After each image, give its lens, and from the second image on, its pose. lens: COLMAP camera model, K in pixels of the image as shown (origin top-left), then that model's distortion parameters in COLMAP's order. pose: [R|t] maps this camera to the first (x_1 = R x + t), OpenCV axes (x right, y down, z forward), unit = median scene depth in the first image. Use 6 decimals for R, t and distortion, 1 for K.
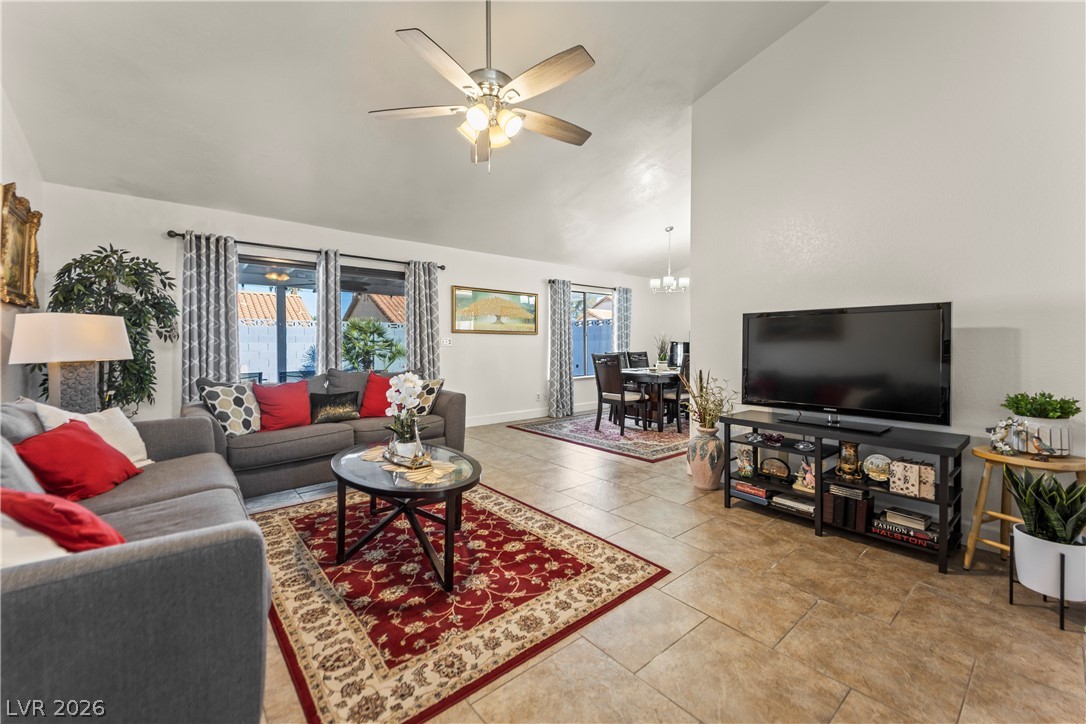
lens RADIAL K [[438.9, 0, 553.2], [0, 438.9, 348.7], [0, 0, 1]] dist [0.029505, -0.015150]
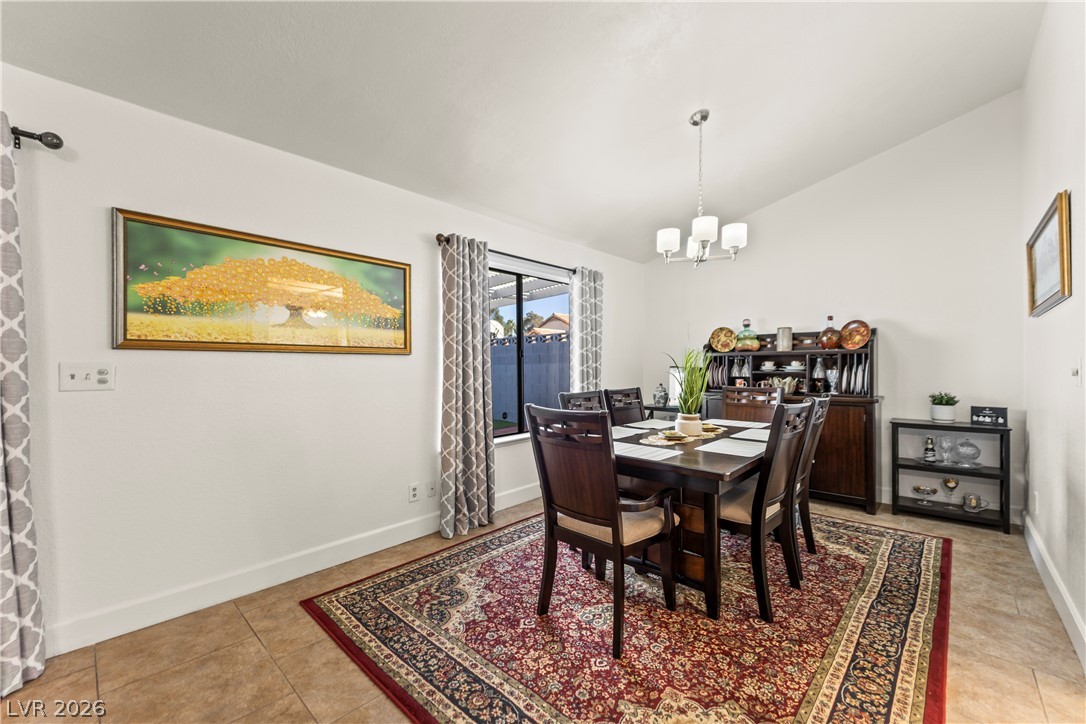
lens RADIAL K [[438.9, 0, 553.2], [0, 438.9, 348.7], [0, 0, 1]] dist [0.029505, -0.015150]
pose [[0.992700, -0.000988, 0.120605, 0.054472], [0.006768, 0.998847, -0.047523, -0.015484], [-0.120419, 0.047992, 0.991562, 0.530084]]
